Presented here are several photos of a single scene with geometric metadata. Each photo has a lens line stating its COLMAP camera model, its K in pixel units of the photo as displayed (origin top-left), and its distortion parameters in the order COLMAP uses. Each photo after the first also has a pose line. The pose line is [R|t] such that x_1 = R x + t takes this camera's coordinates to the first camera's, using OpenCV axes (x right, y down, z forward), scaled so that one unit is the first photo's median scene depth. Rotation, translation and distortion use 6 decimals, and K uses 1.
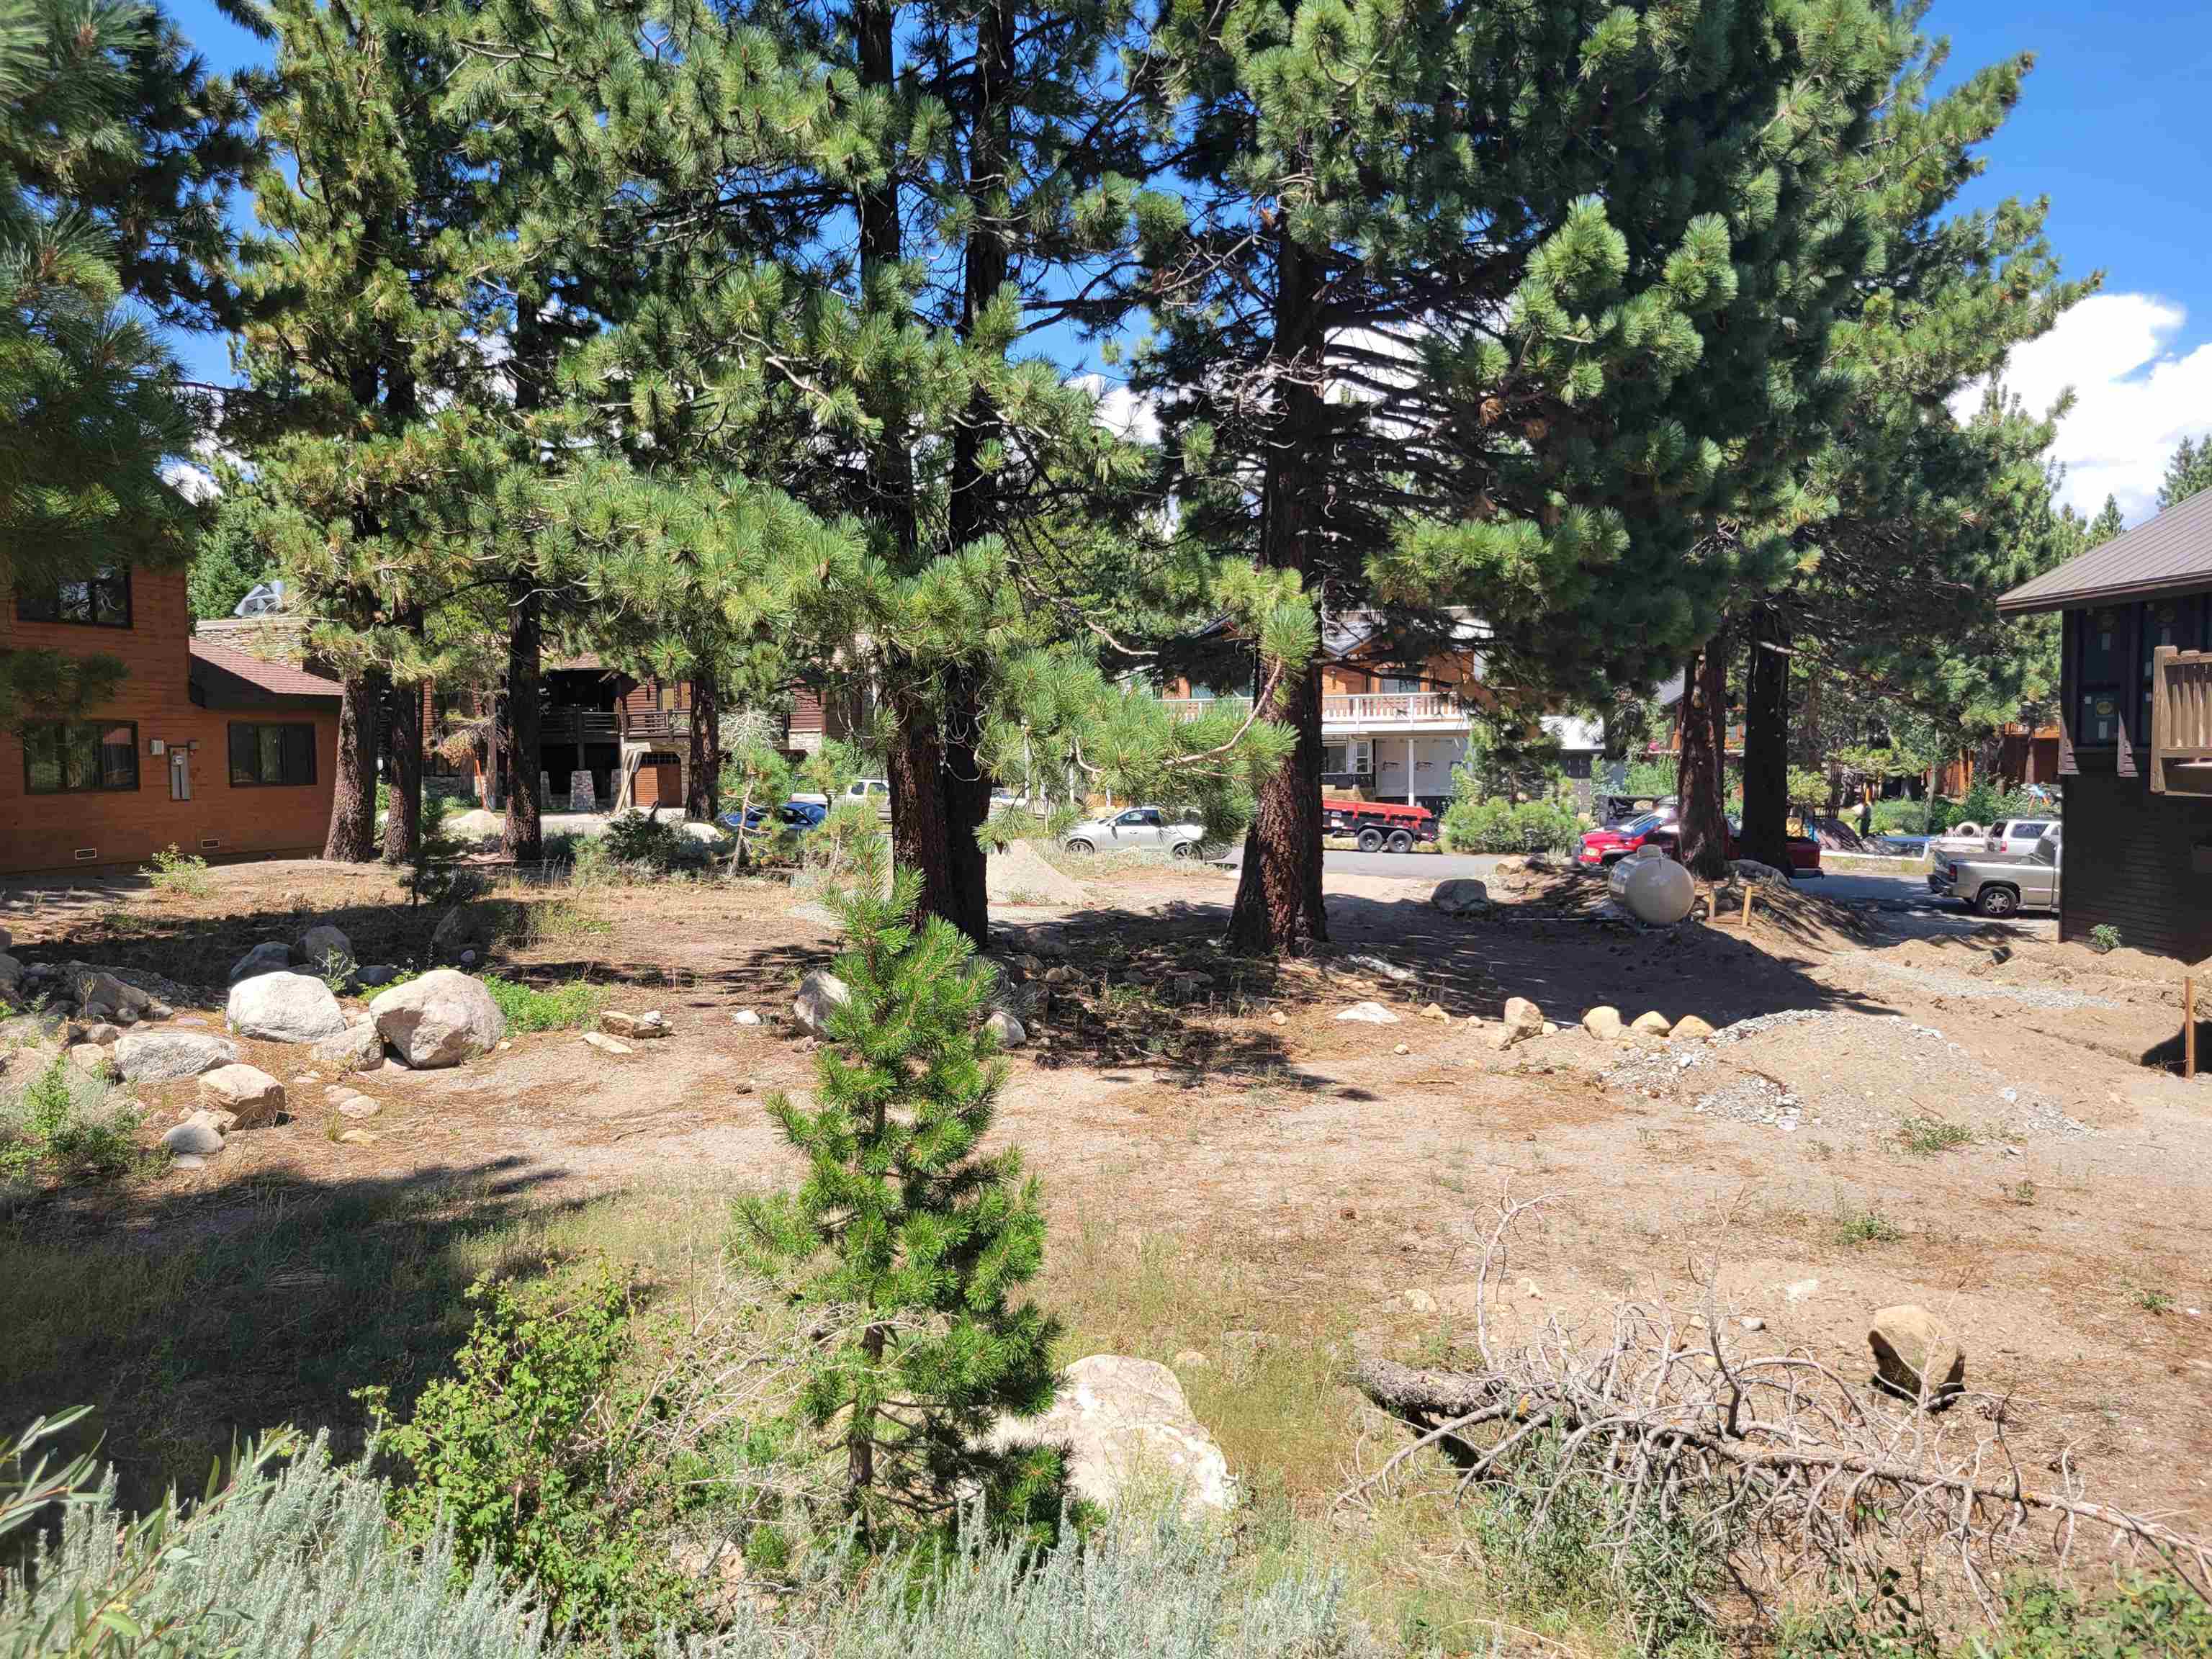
lens RADIAL K [[1691.9, 0, 1103.0], [0, 1691.9, 838.6], [0, 0, 1]] dist [0.025817, -0.006099]
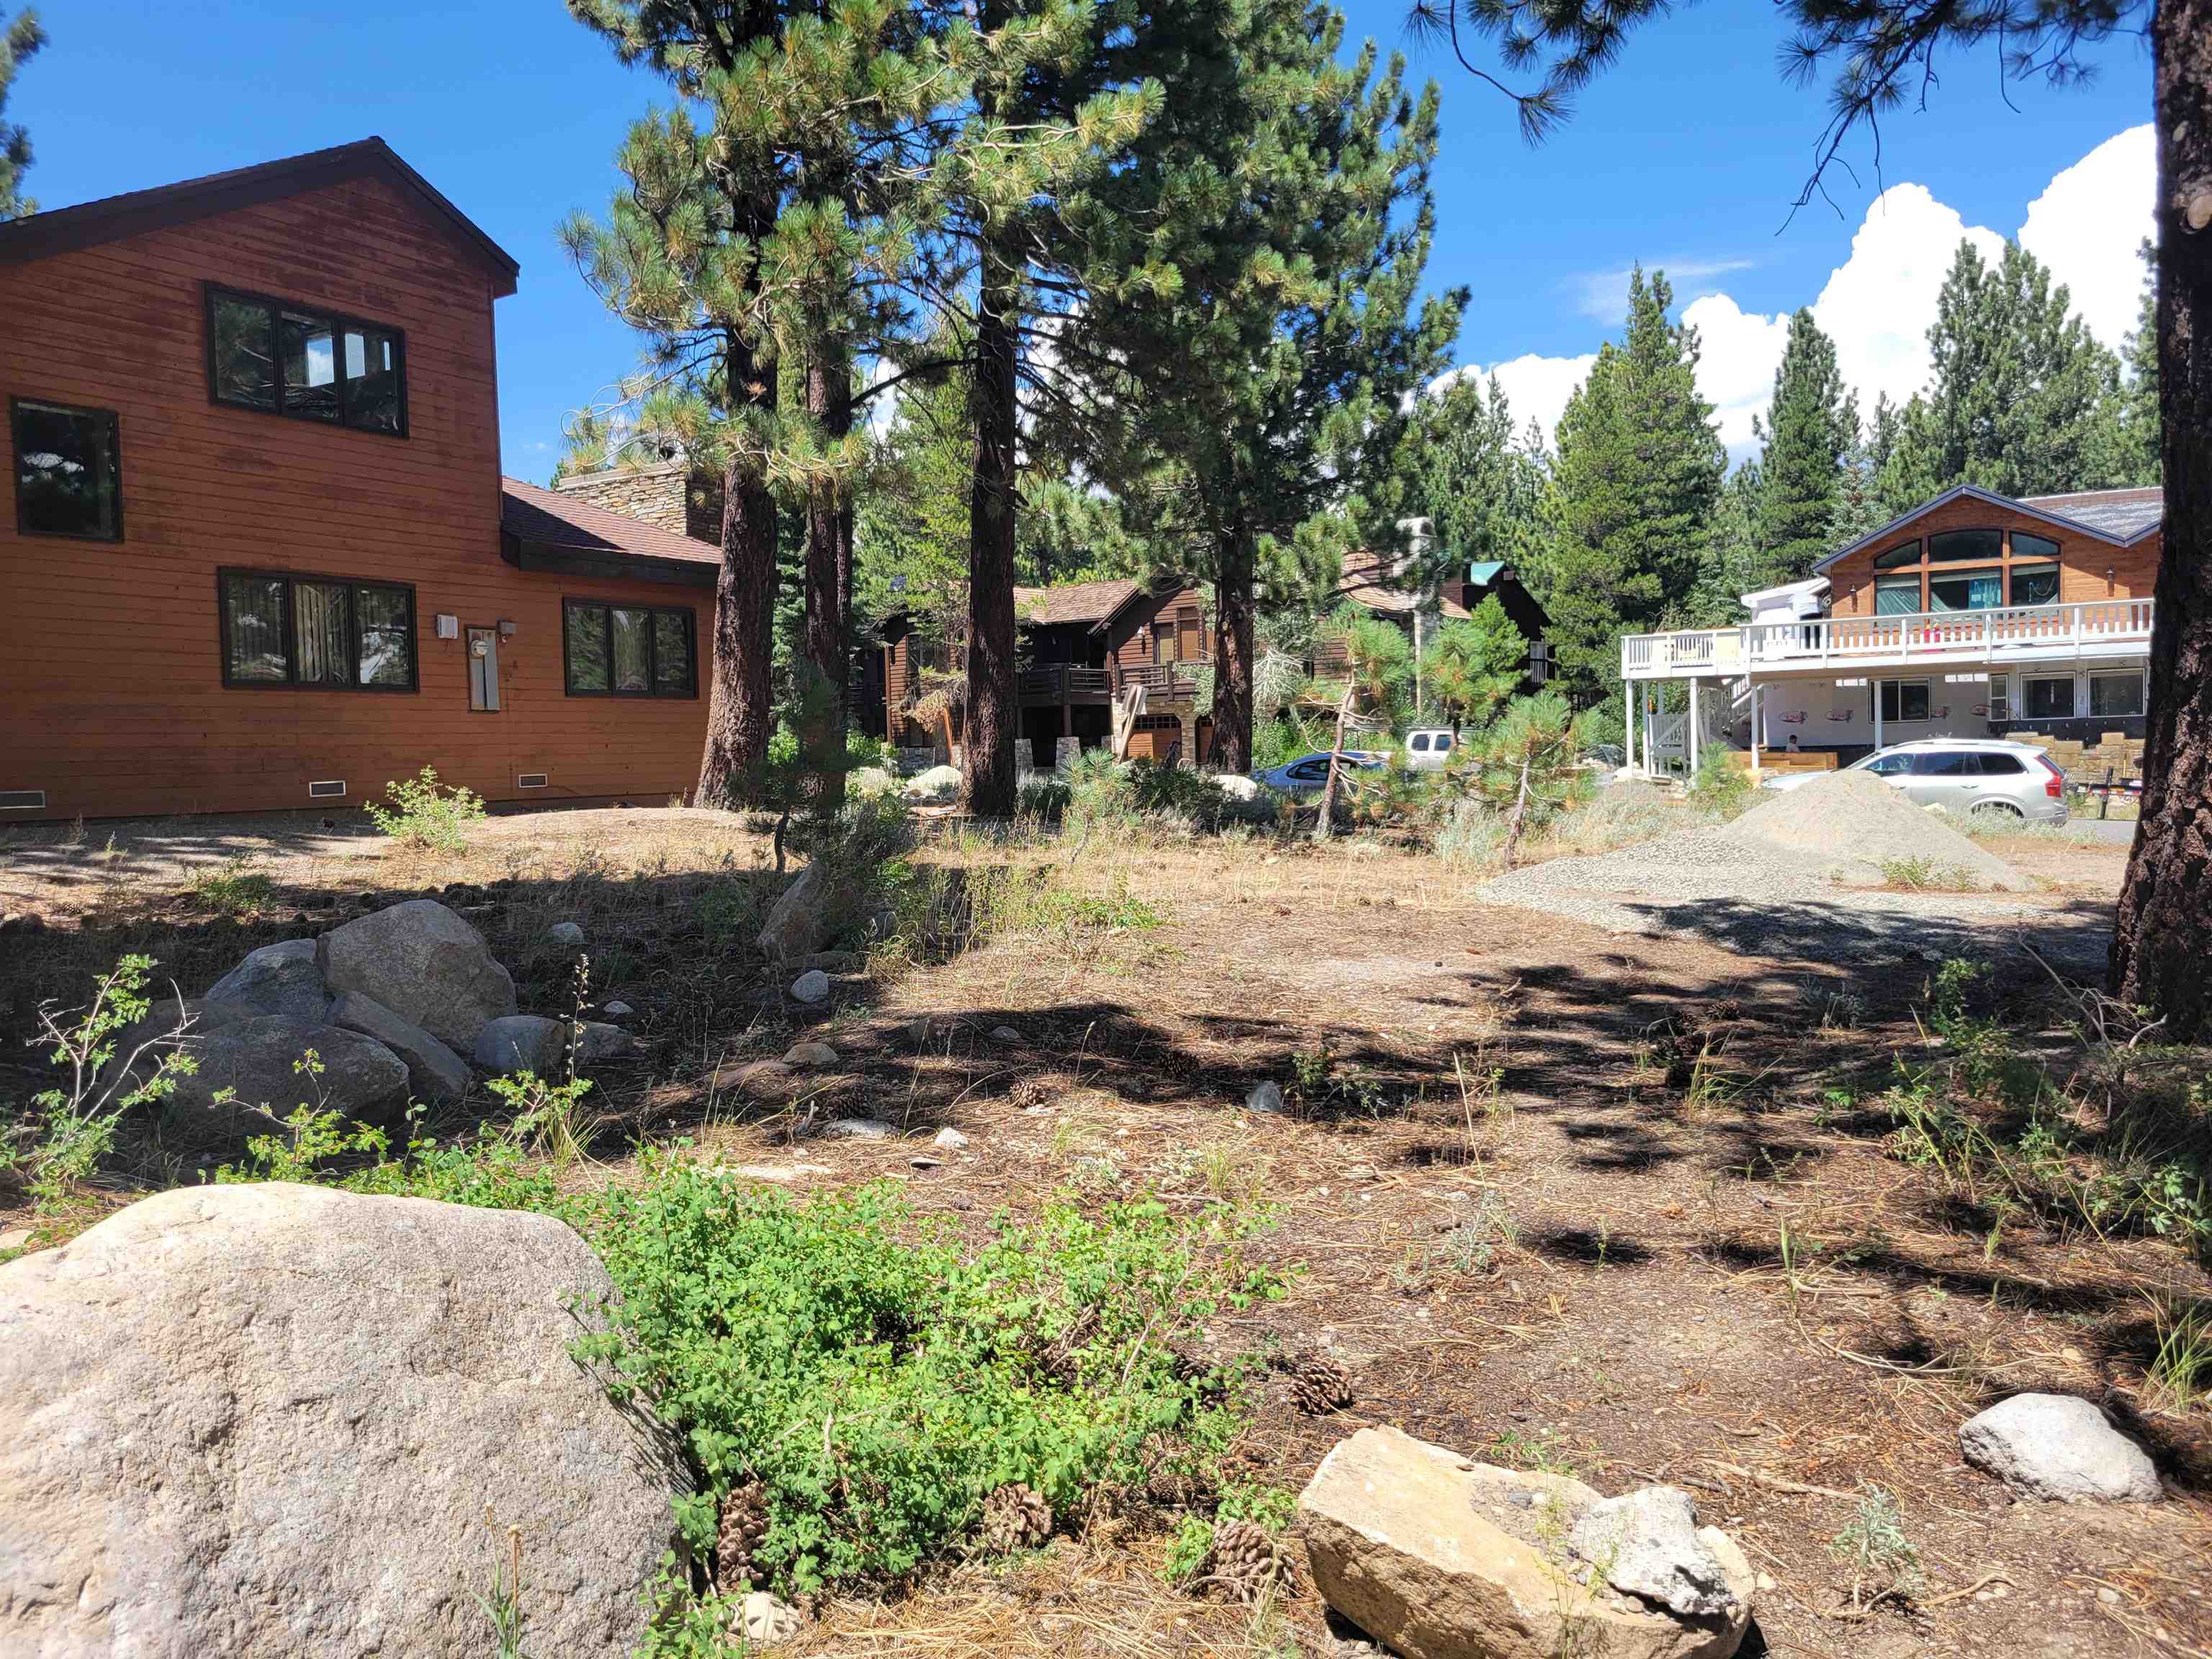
lens RADIAL K [[1691.9, 0, 1106.8], [0, 1691.9, 830.1], [0, 0, 1]] dist [0.025817, -0.006099]
pose [[0.963075, 0.002525, -0.269223, -0.134891], [-0.003956, 0.999981, -0.004773, 0.023115], [0.269206, 0.005662, 0.963066, 0.423294]]
